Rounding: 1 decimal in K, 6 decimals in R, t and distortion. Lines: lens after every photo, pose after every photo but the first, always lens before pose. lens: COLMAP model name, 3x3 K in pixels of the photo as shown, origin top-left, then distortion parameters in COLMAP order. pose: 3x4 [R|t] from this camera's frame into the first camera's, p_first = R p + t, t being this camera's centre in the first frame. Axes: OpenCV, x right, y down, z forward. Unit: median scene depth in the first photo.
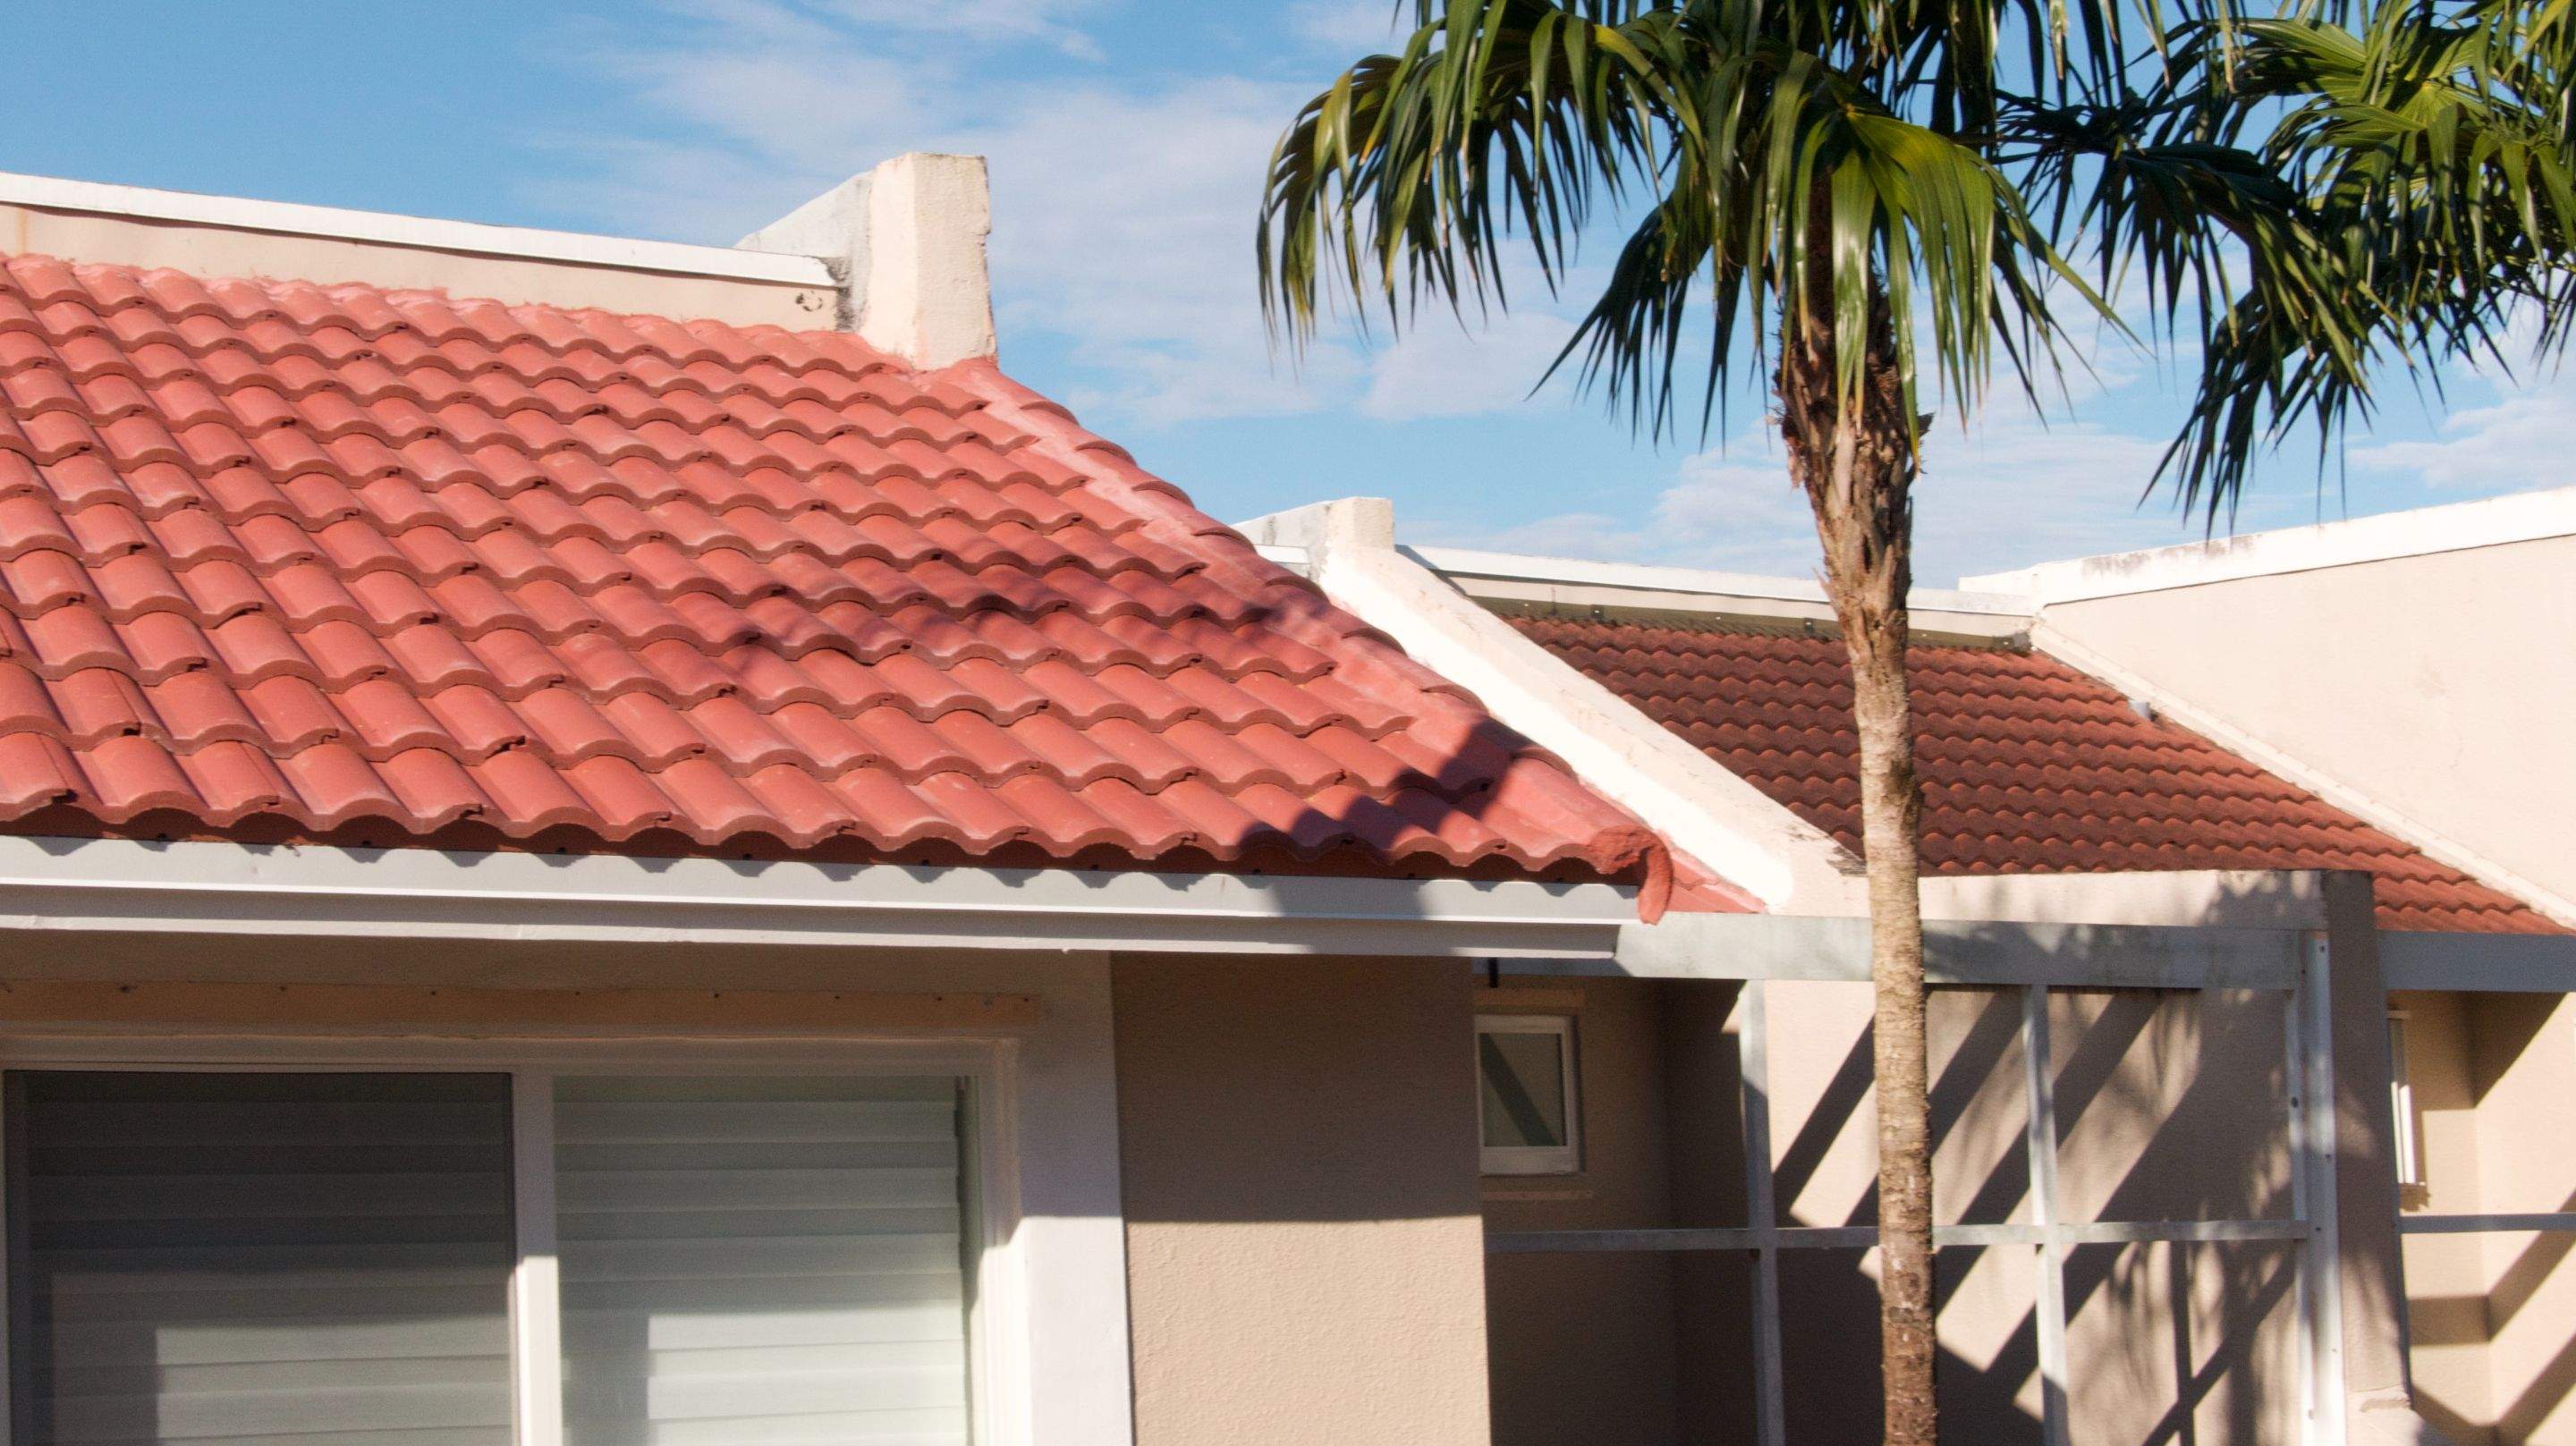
lens RADIAL K [[3648.8, 0, 1237.4], [0, 3648.8, 759.0], [0, 0, 1]] dist [0.003738, 0.000000]
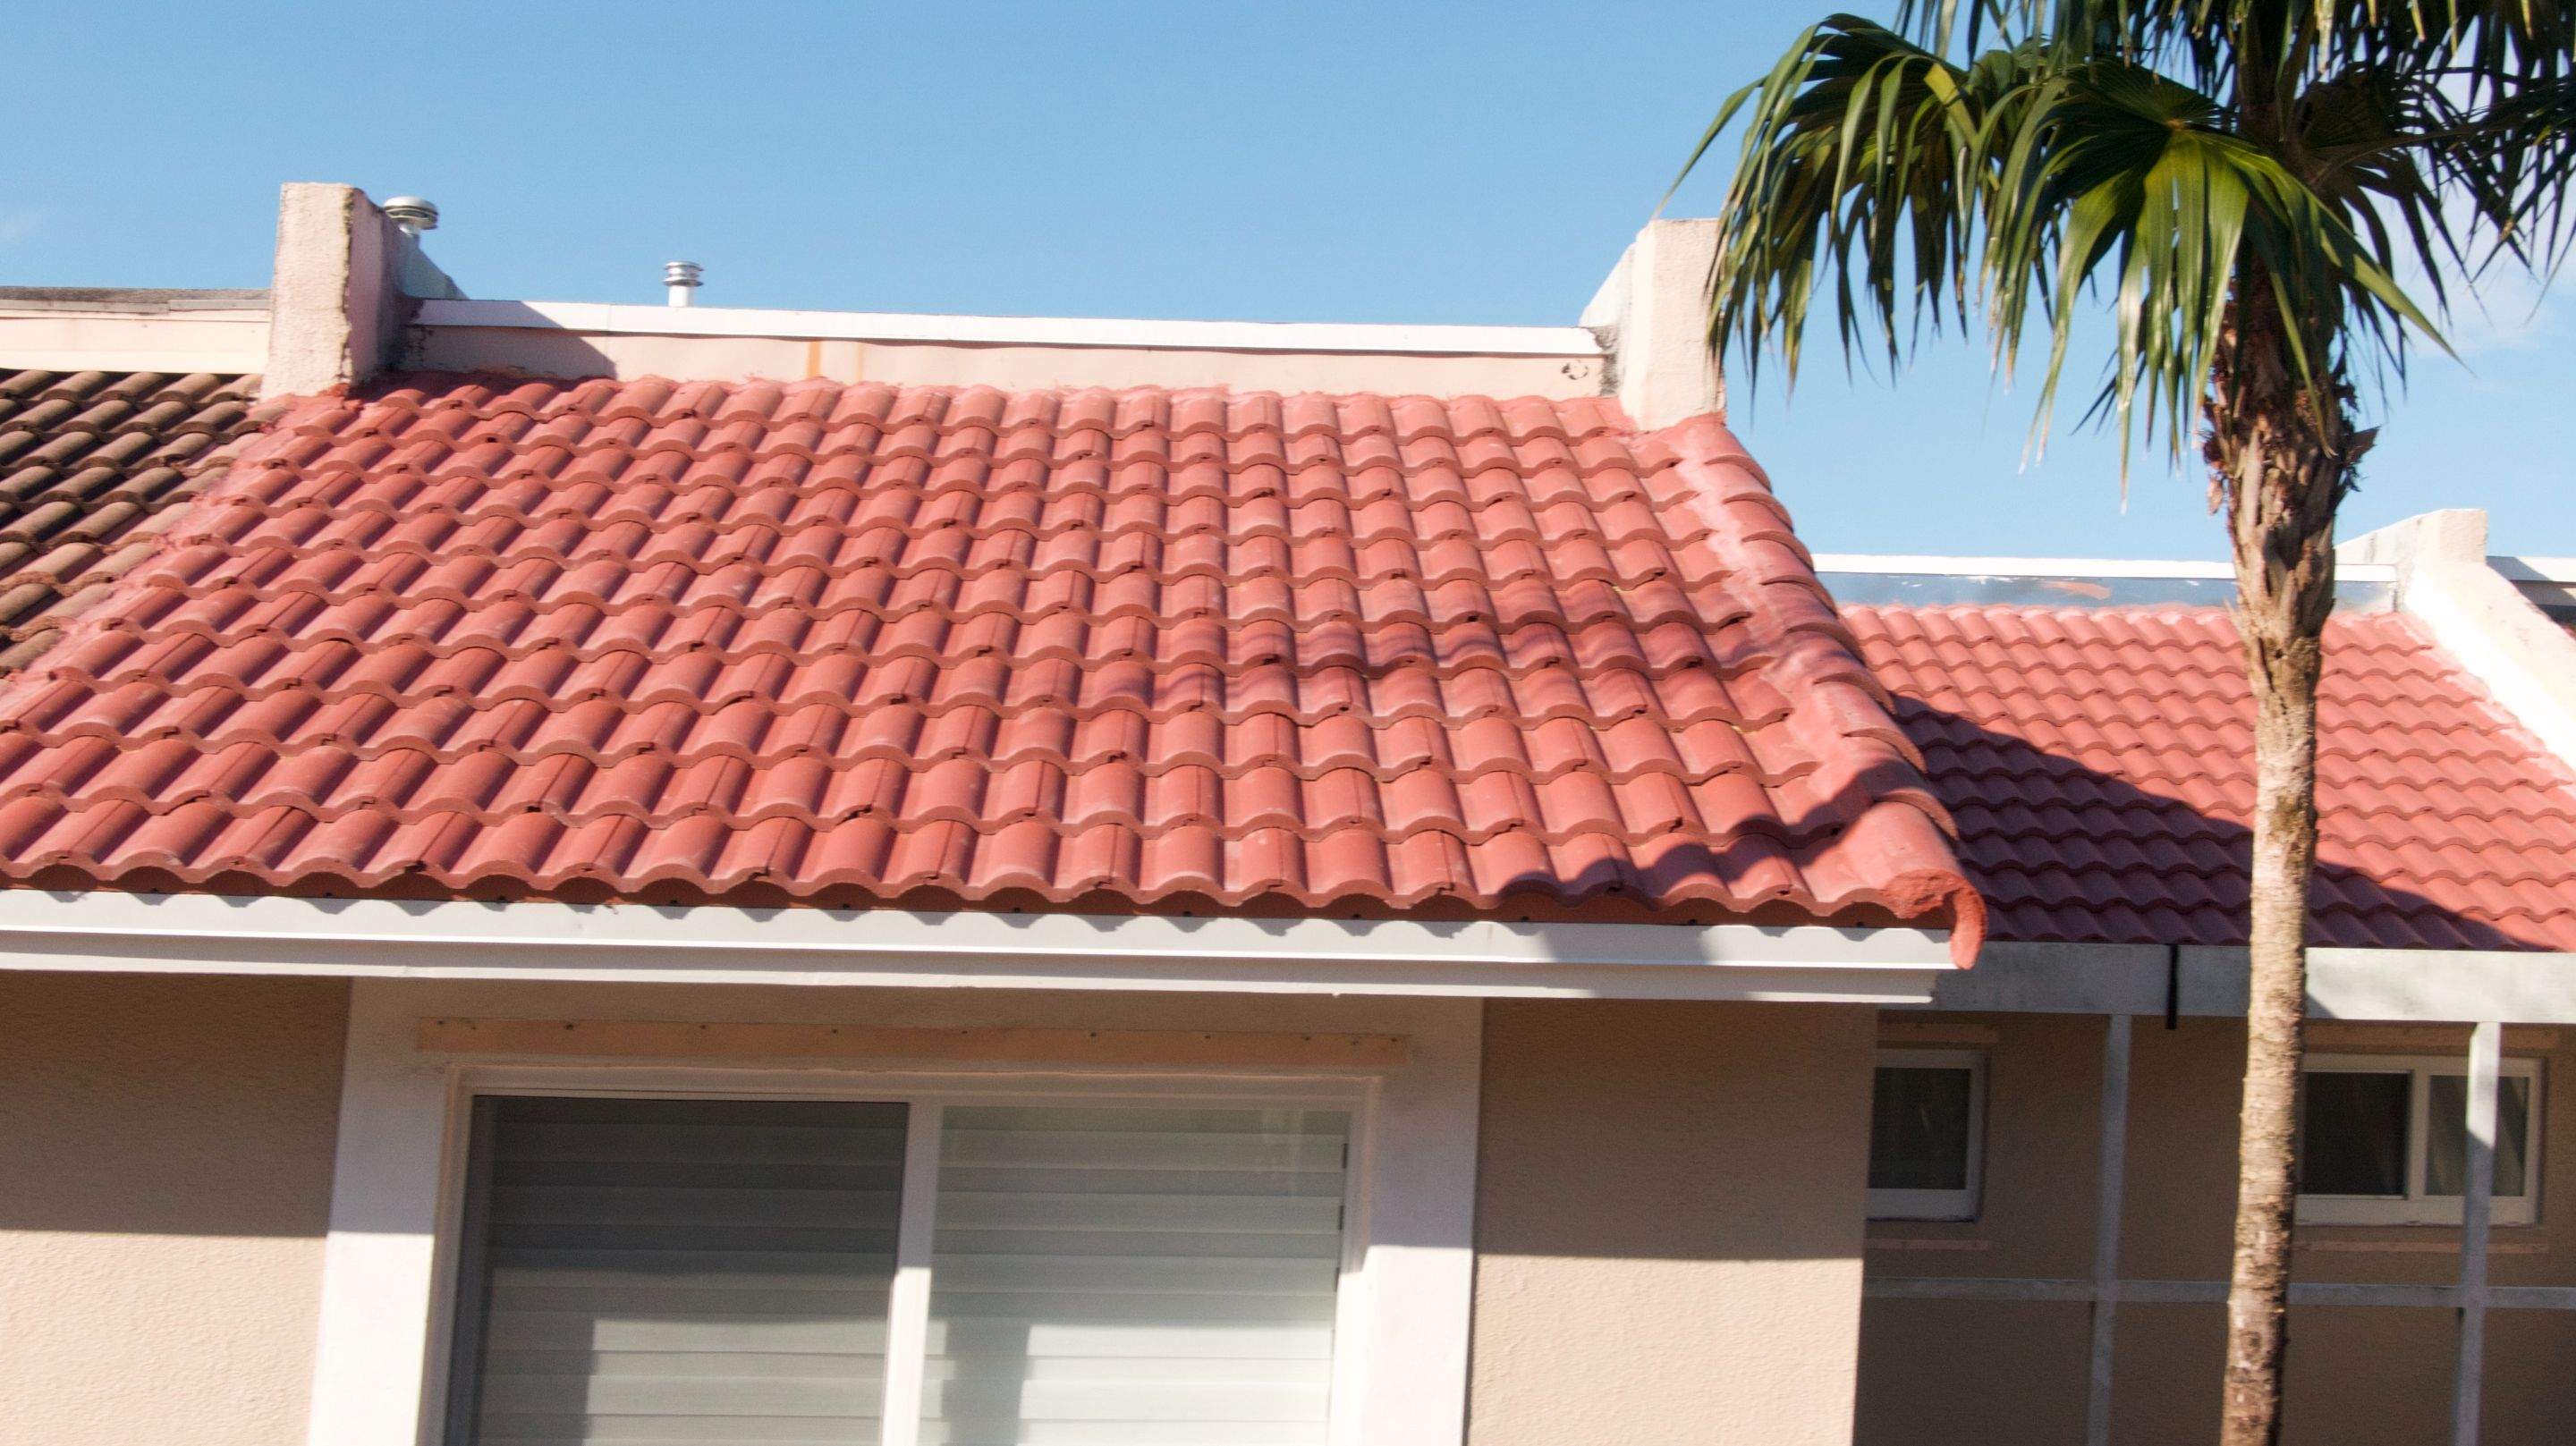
lens RADIAL K [[3648.8, 0, 1353.9], [0, 3648.8, 758.9], [0, 0, 1]] dist [0.003738, 0.000000]
pose [[0.907996, -0.025413, -0.418208, 0.380409], [0.022297, 0.999675, -0.012337, -0.003012], [0.418385, 0.001877, 0.908268, 0.030619]]
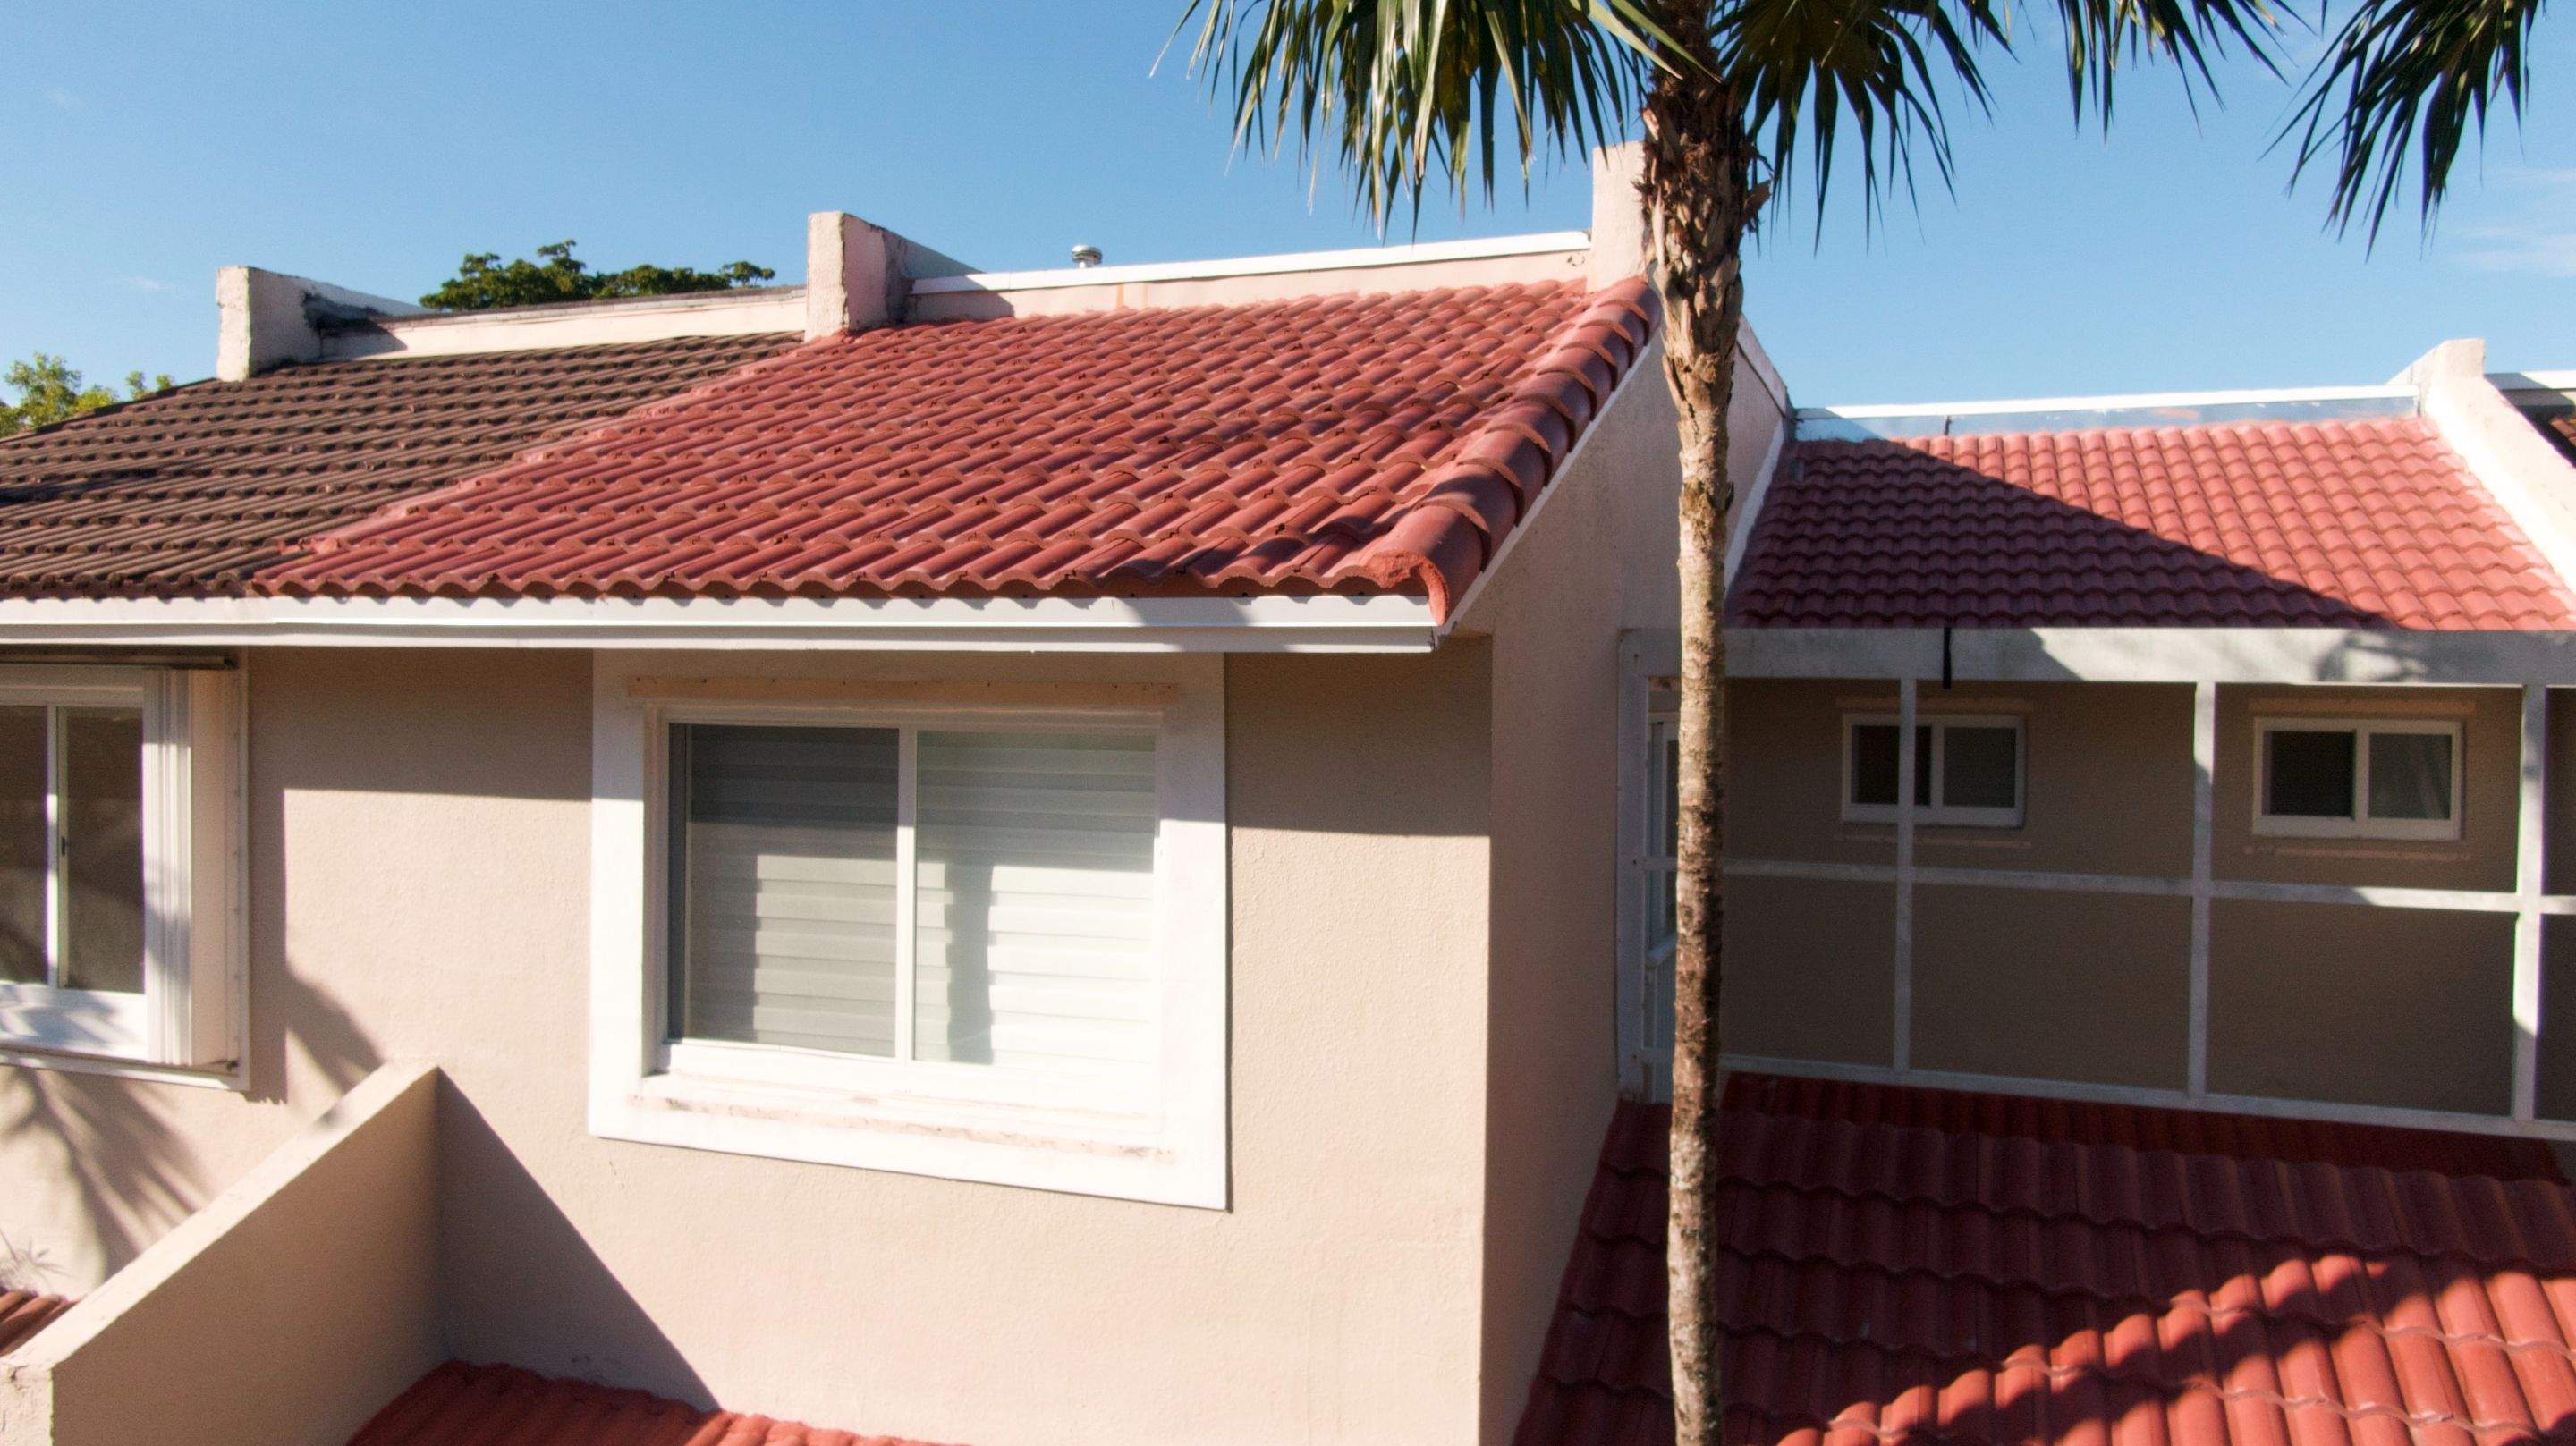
lens RADIAL K [[1833.5, 0, 1294.4], [0, 1833.5, 725.2], [0, 0, 1]] dist [0.033162, -0.044037]
pose [[0.688823, 0.006448, -0.724901, 0.549773], [0.041287, 0.997988, 0.048110, 0.047009], [0.723753, -0.063068, 0.687171, 0.500815]]
